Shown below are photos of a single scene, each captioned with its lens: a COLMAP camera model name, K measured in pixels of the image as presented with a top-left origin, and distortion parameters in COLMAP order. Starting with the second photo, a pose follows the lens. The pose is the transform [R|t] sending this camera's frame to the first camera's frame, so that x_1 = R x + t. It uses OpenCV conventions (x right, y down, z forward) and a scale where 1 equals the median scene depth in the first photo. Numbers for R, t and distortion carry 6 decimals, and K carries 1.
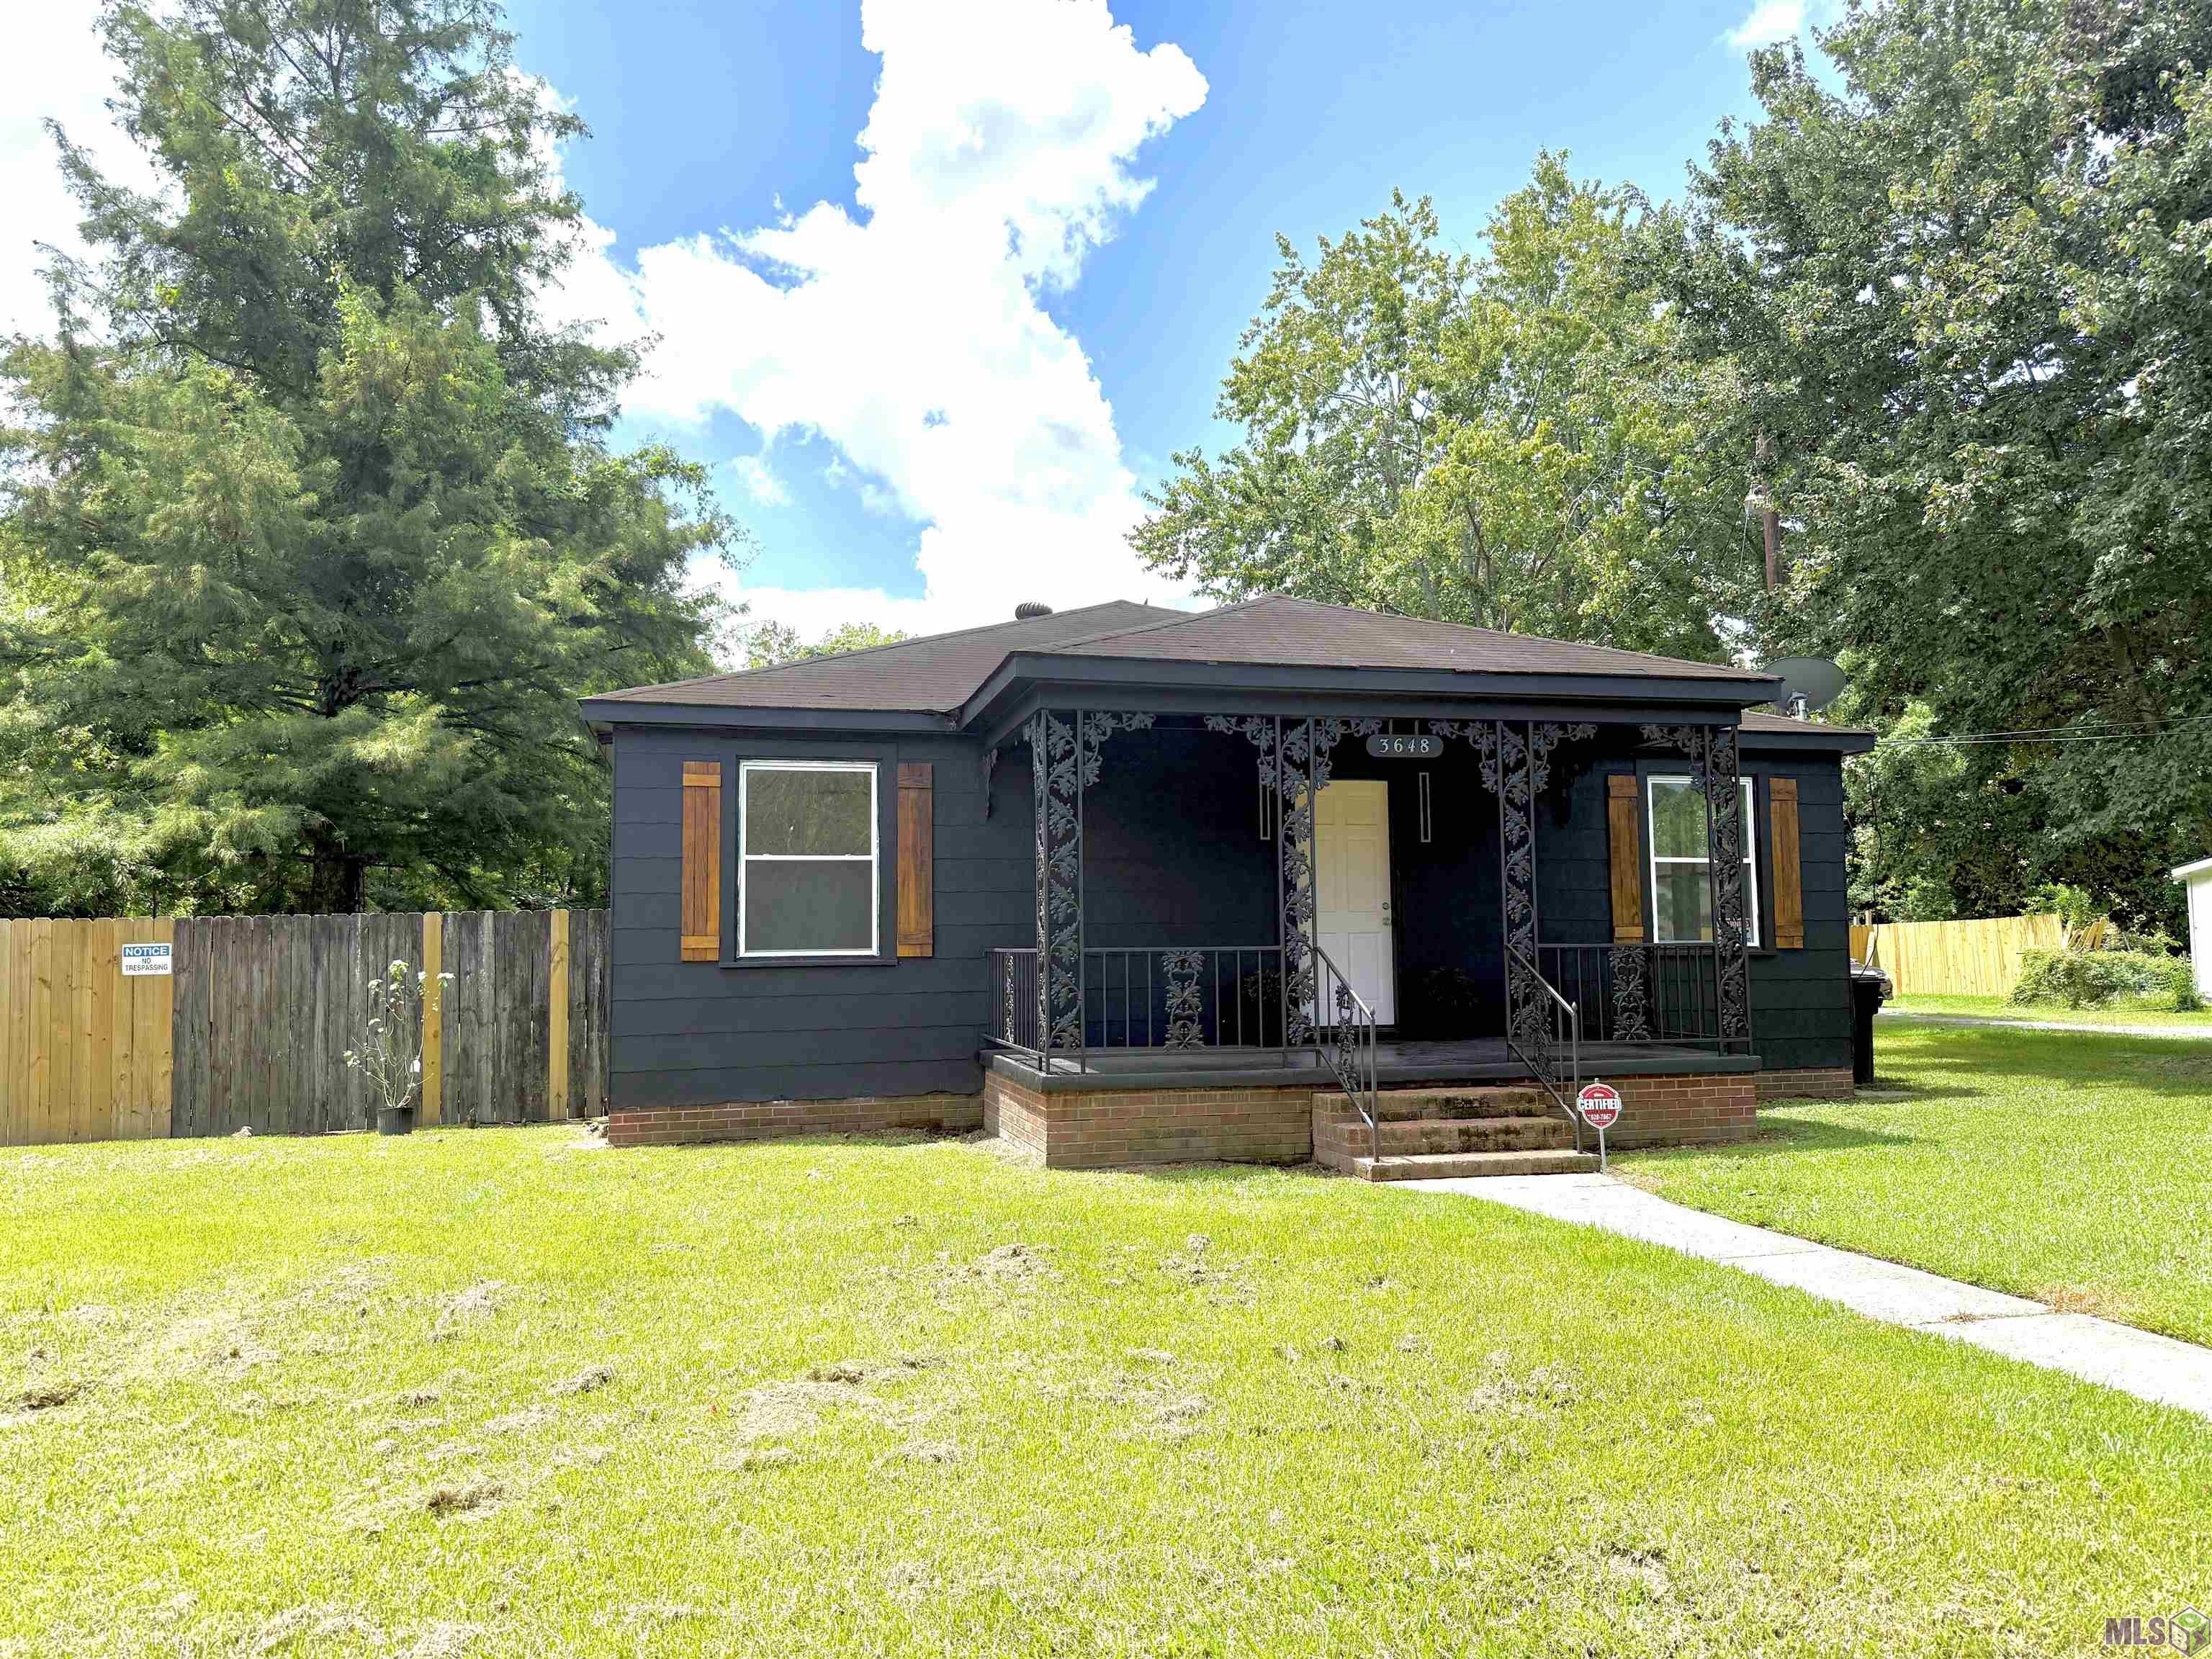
lens RADIAL K [[1617.6, 0, 1112.7], [0, 1617.6, 821.1], [0, 0, 1]] dist [0.097709, -0.047747]
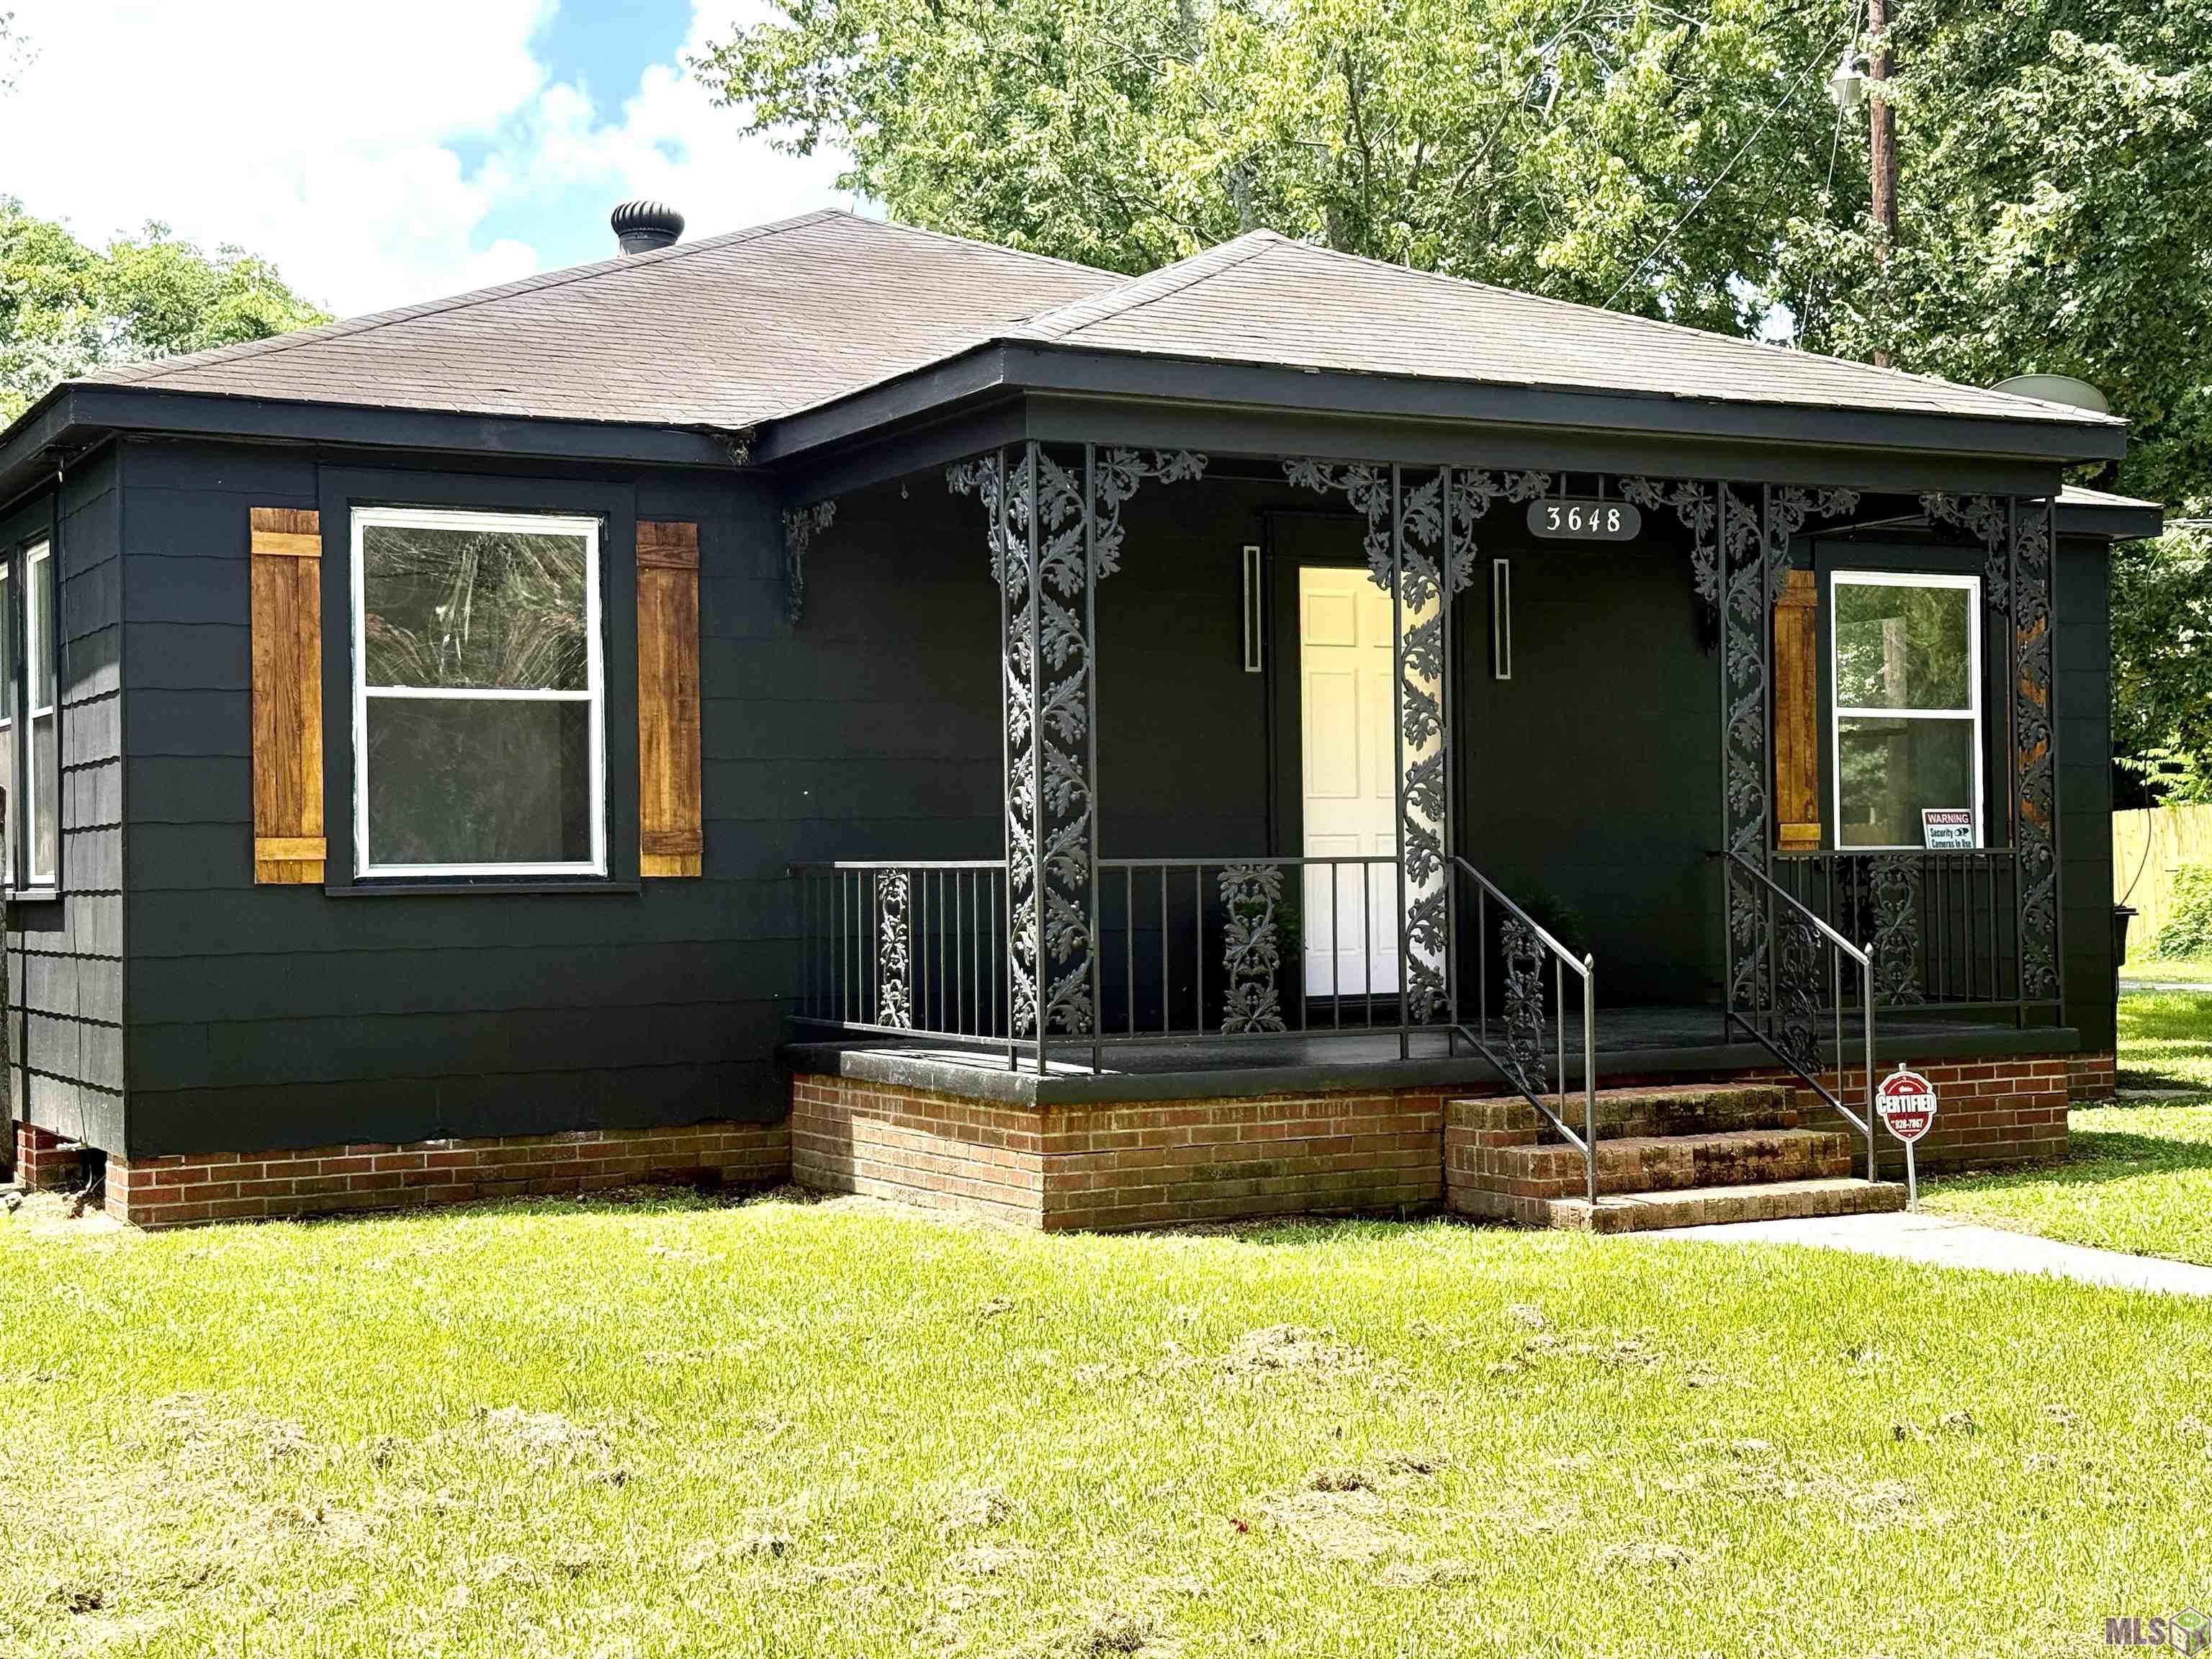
lens RADIAL K [[3269.7, 0, 1104.5], [0, 3269.7, 840.9], [0, 0, 1]] dist [0.157475, 0.000000]
pose [[0.967164, 0.001525, 0.254149, -0.291003], [-0.018842, 0.997660, 0.065716, -0.004806], [-0.253454, -0.068347, 0.964930, -0.122355]]
